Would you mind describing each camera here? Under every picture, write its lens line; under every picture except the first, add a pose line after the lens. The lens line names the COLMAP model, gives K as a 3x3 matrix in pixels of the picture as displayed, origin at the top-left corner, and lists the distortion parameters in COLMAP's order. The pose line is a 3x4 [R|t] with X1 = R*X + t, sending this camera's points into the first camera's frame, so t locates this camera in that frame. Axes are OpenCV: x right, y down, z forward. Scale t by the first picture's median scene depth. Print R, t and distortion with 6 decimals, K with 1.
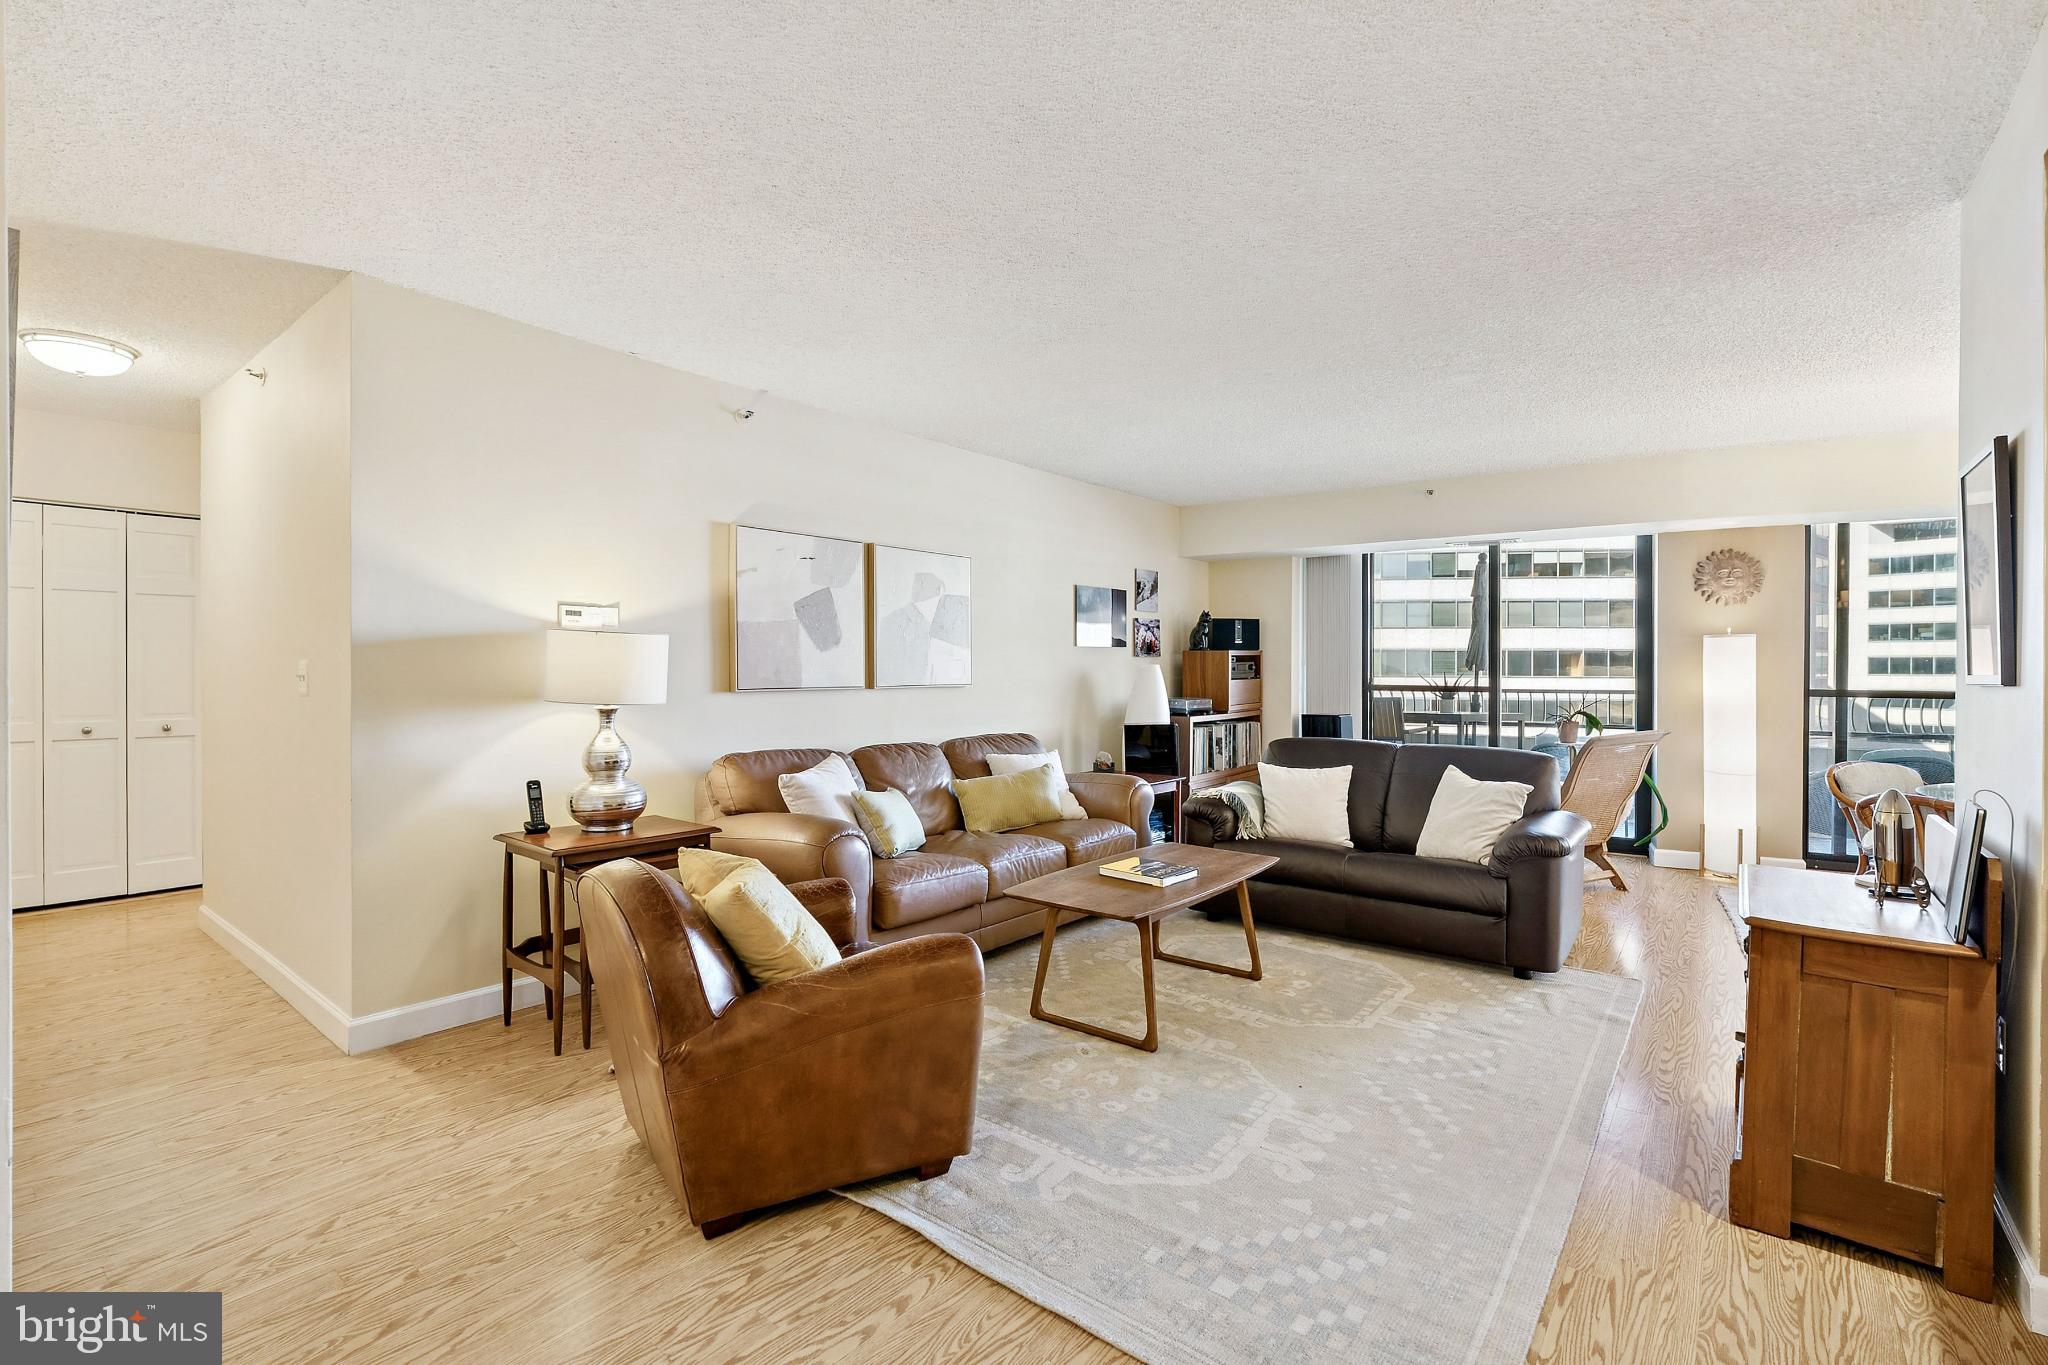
lens RADIAL K [[919.5, 0, 1020.8], [0, 919.5, 675.0], [0, 0, 1]] dist [-0.009900, 0.000973]
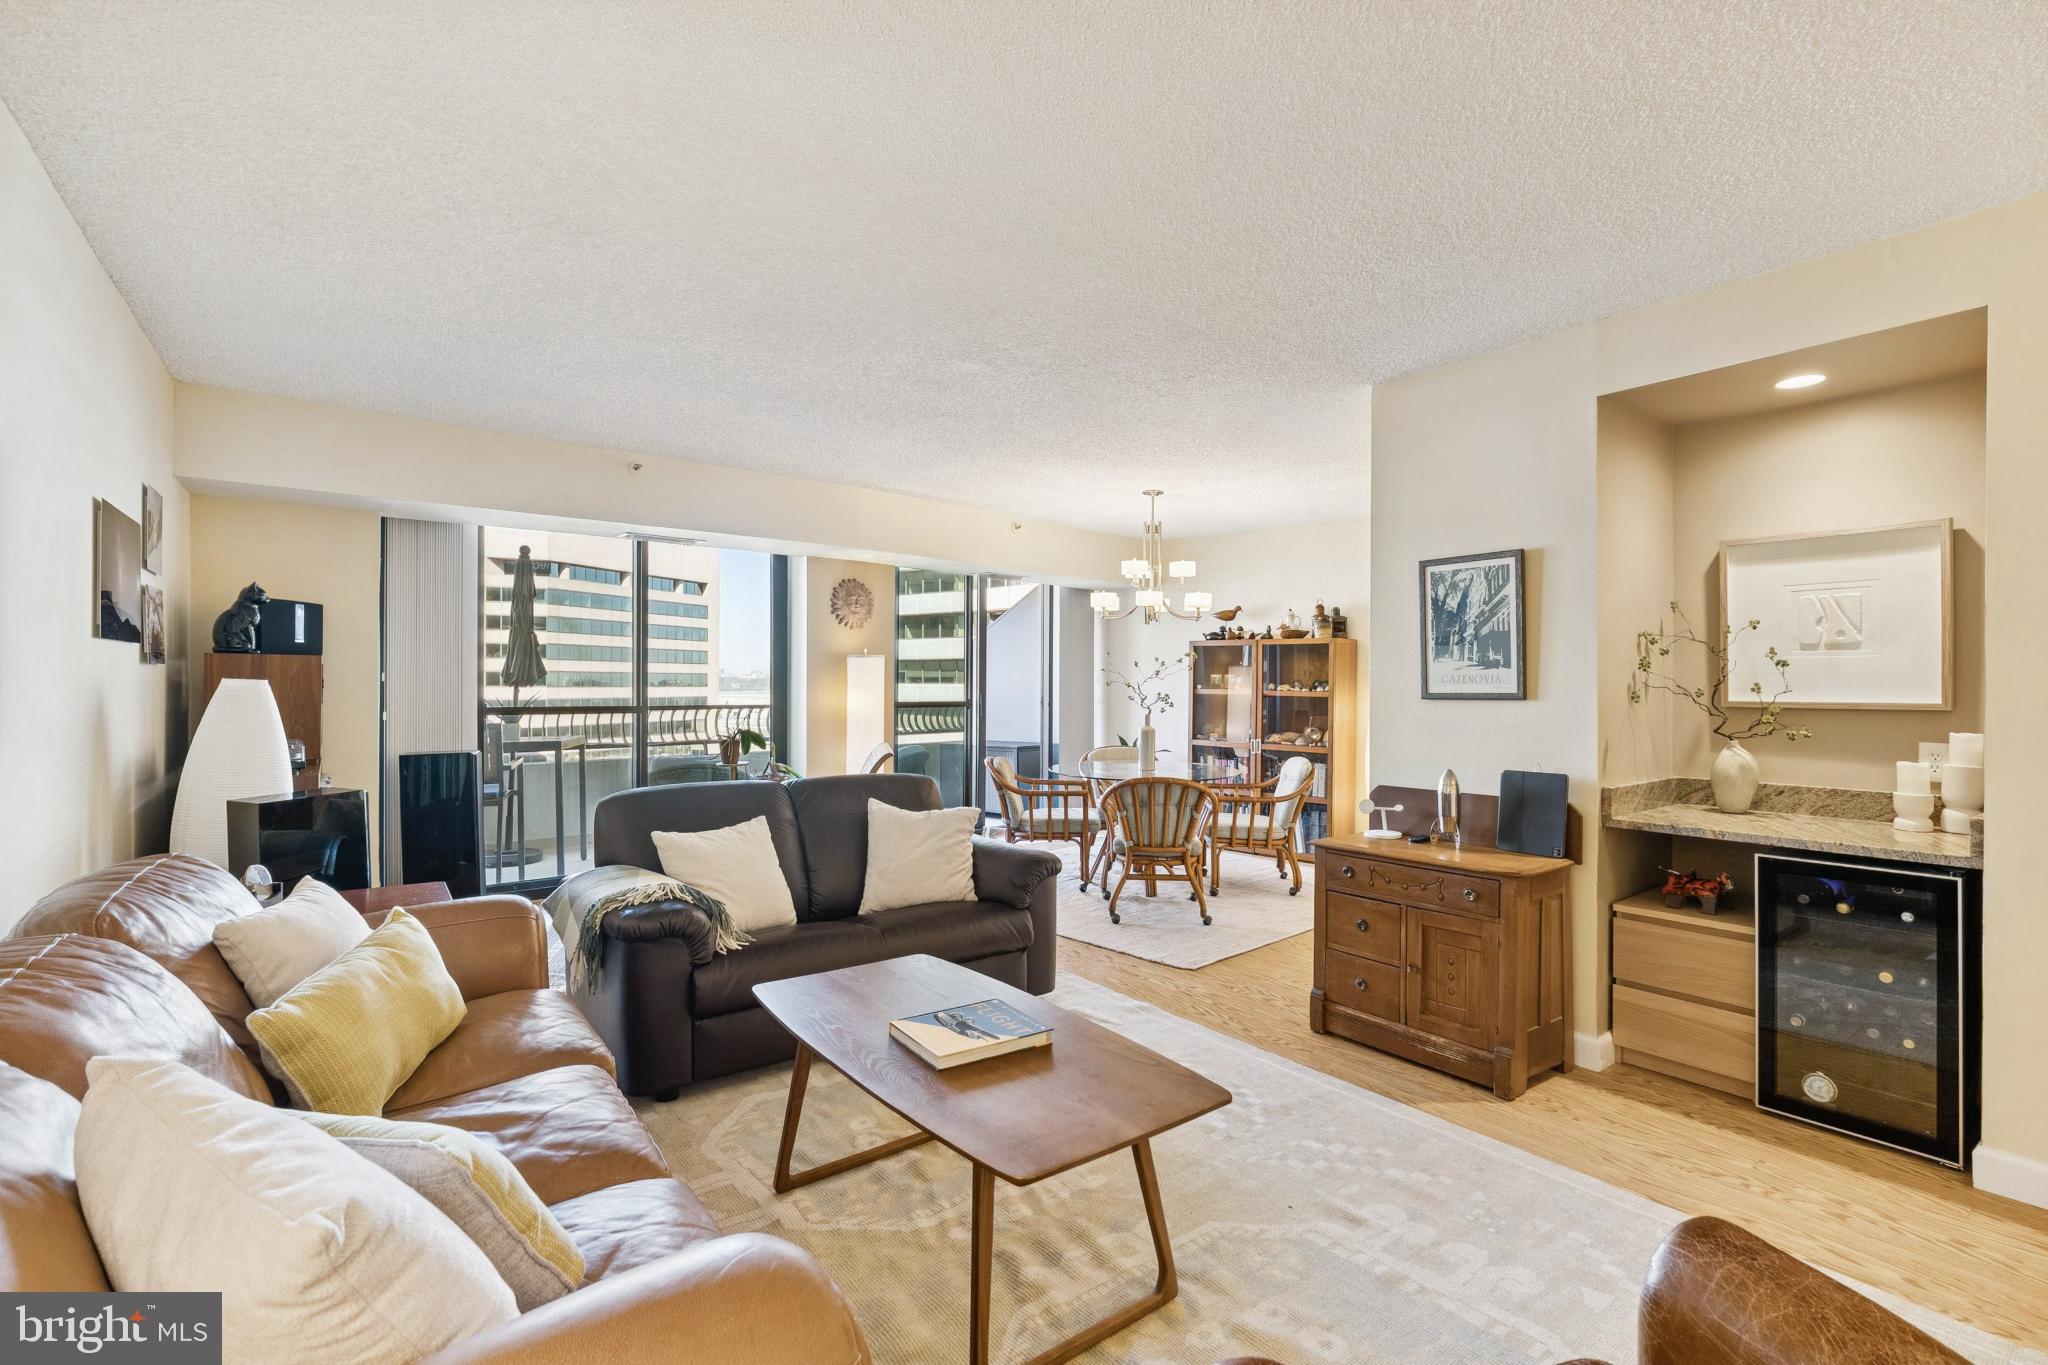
lens RADIAL K [[919.5, 0, 1023.7], [0, 919.5, 682.3], [0, 0, 1]] dist [-0.009900, 0.000973]
pose [[0.255016, -0.001921, 0.966935, -0.338579], [0.004454, 0.999990, 0.000812, -0.012671], [-0.966927, 0.004099, 0.255022, 0.634260]]
